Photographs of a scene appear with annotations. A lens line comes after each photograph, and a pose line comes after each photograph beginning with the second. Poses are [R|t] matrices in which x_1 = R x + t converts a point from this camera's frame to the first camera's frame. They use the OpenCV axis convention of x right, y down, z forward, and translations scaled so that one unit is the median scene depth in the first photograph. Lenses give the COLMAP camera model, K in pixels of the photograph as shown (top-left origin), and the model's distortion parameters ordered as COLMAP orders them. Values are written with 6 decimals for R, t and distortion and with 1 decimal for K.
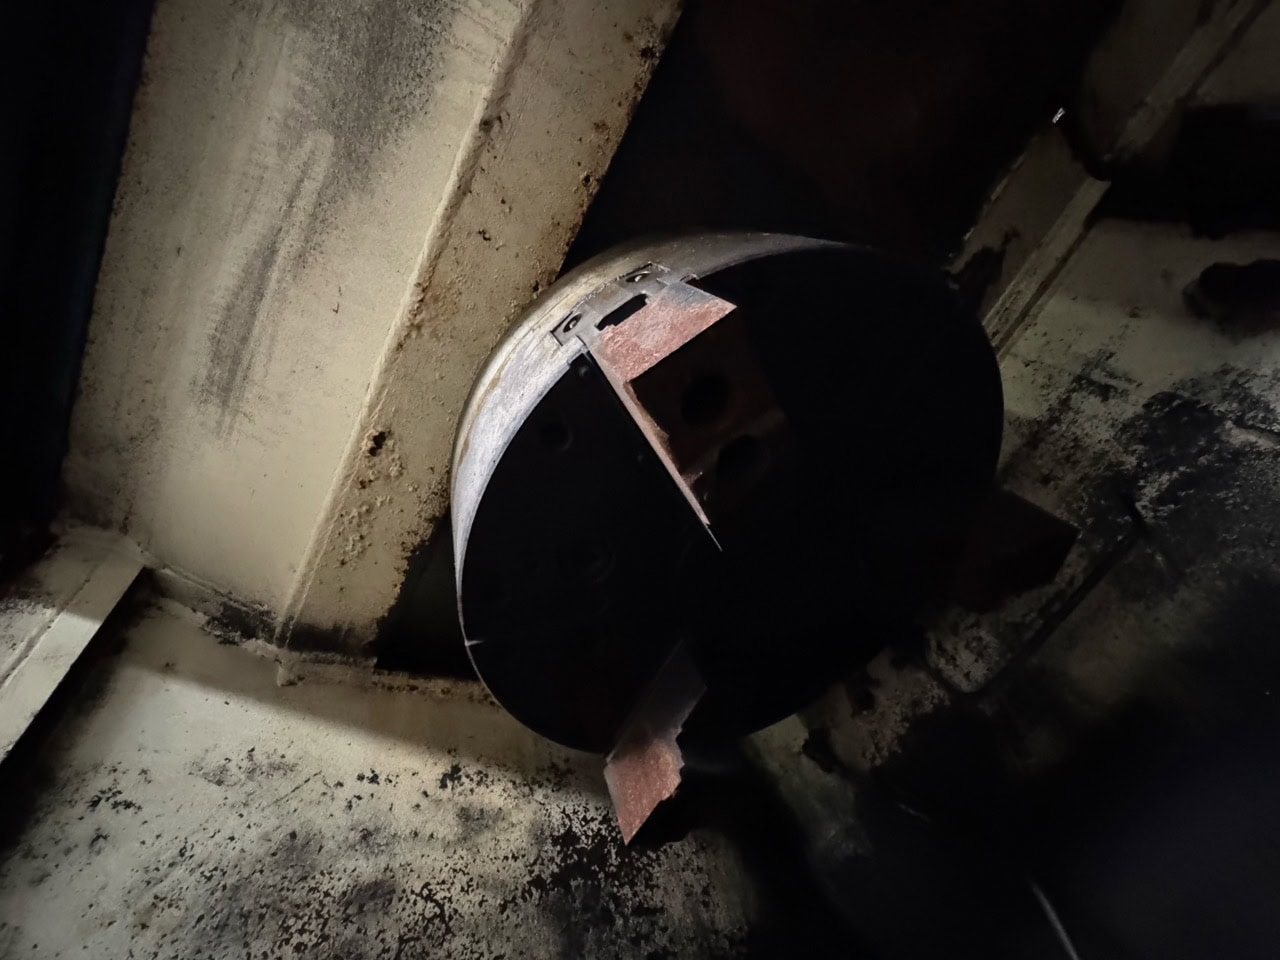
lens RADIAL K [[515.1, 0, 640.0], [0, 515.1, 480.0], [0, 0, 1]] dist [-0.003375, 0.000768]
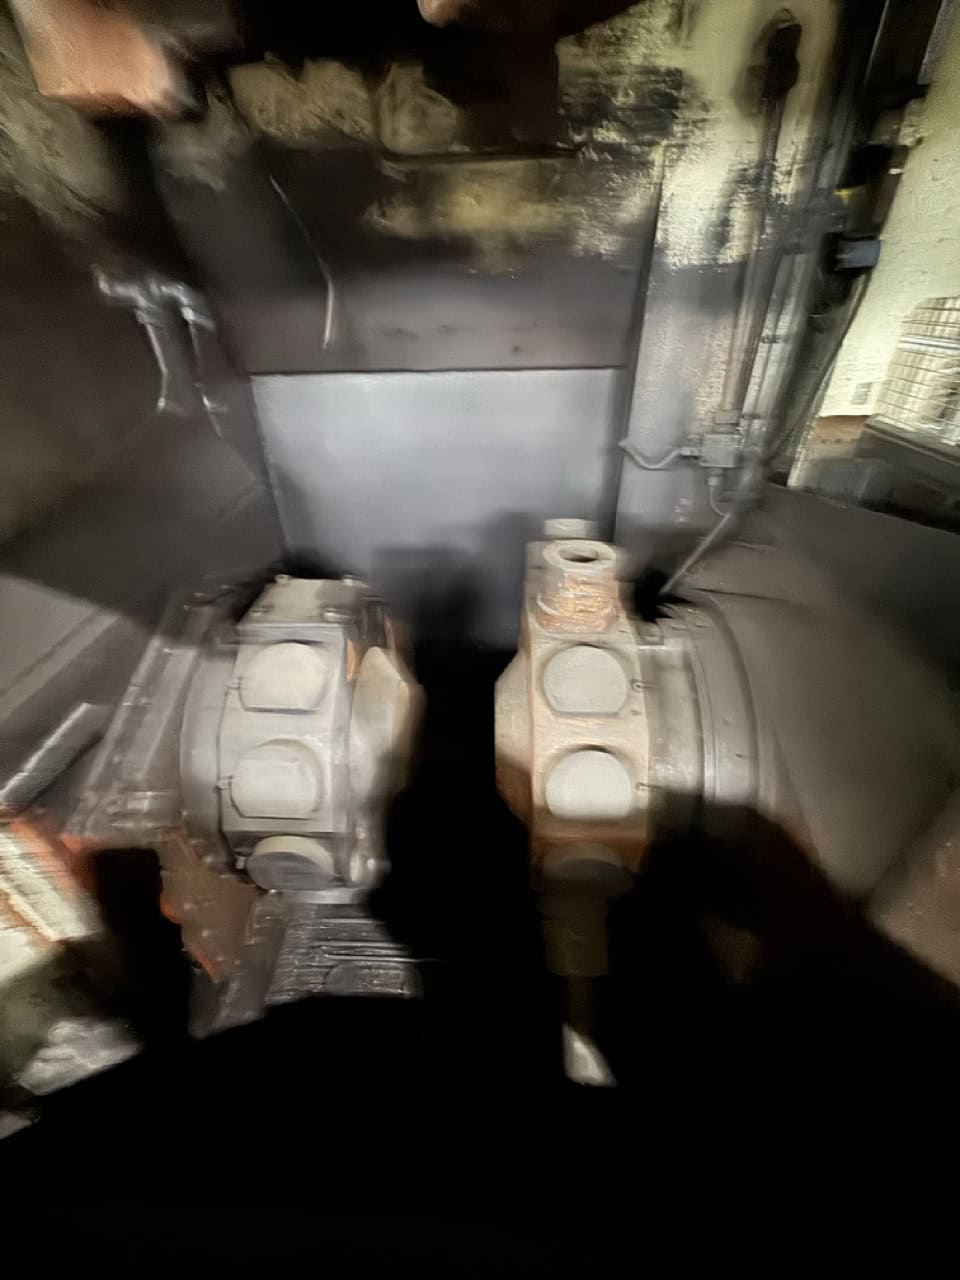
lens RADIAL K [[515.1, 0, 481.7], [0, 515.1, 639.5], [0, 0, 1]] dist [-0.003375, 0.000768]
pose [[0.511381, -0.183551, 0.839523, -0.464119], [-0.809100, 0.226337, 0.542336, -0.146531], [-0.289562, -0.956598, -0.032767, -0.077216]]
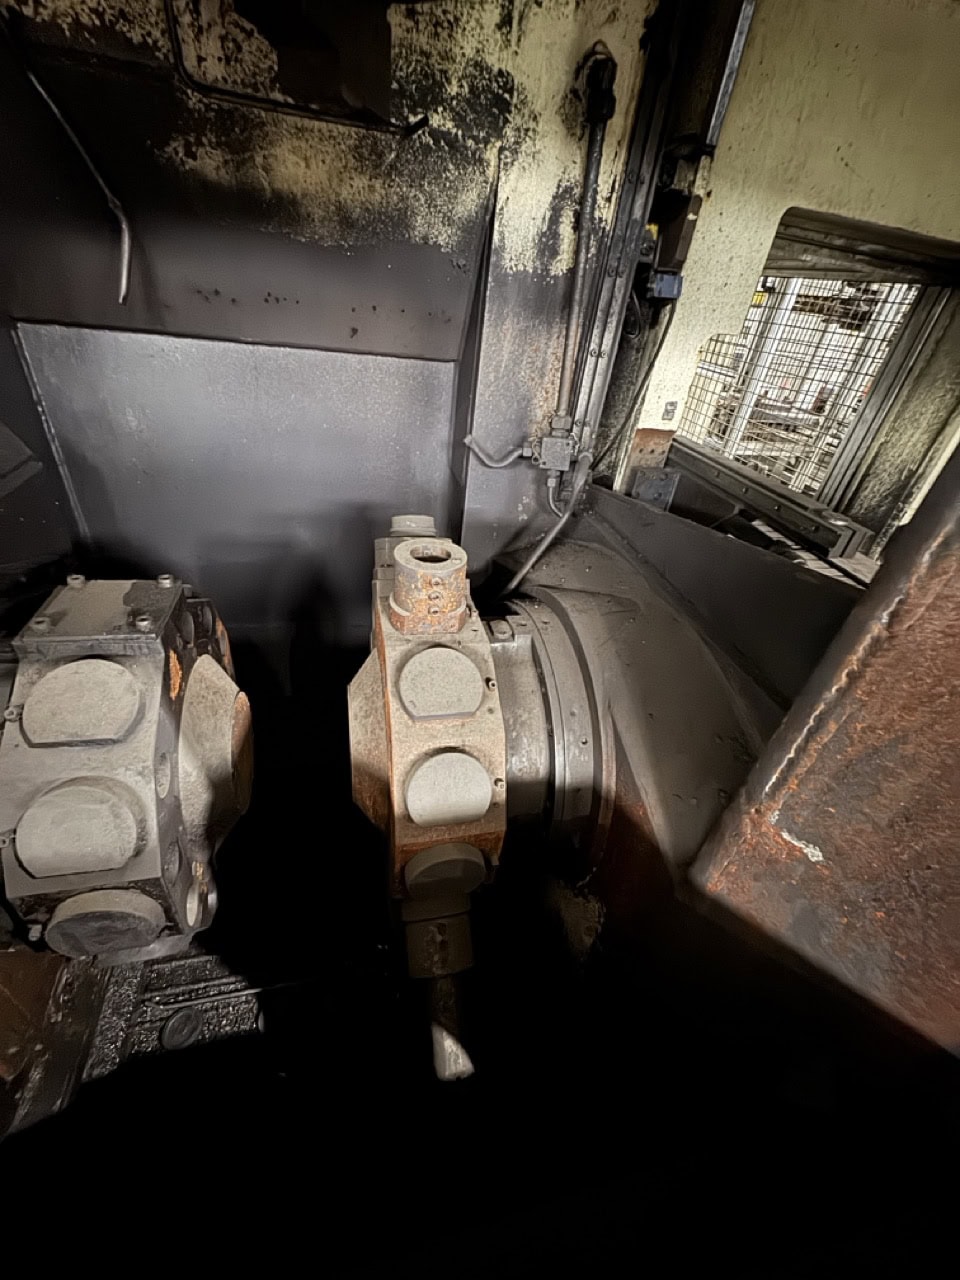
lens RADIAL K [[515.1, 0, 481.7], [0, 515.1, 639.5], [0, 0, 1]] dist [-0.003375, 0.000768]
pose [[0.241602, -0.219335, 0.945262, -0.433515], [-0.922492, 0.250305, 0.293863, -0.129999], [-0.301059, -0.942995, -0.141860, -0.045244]]
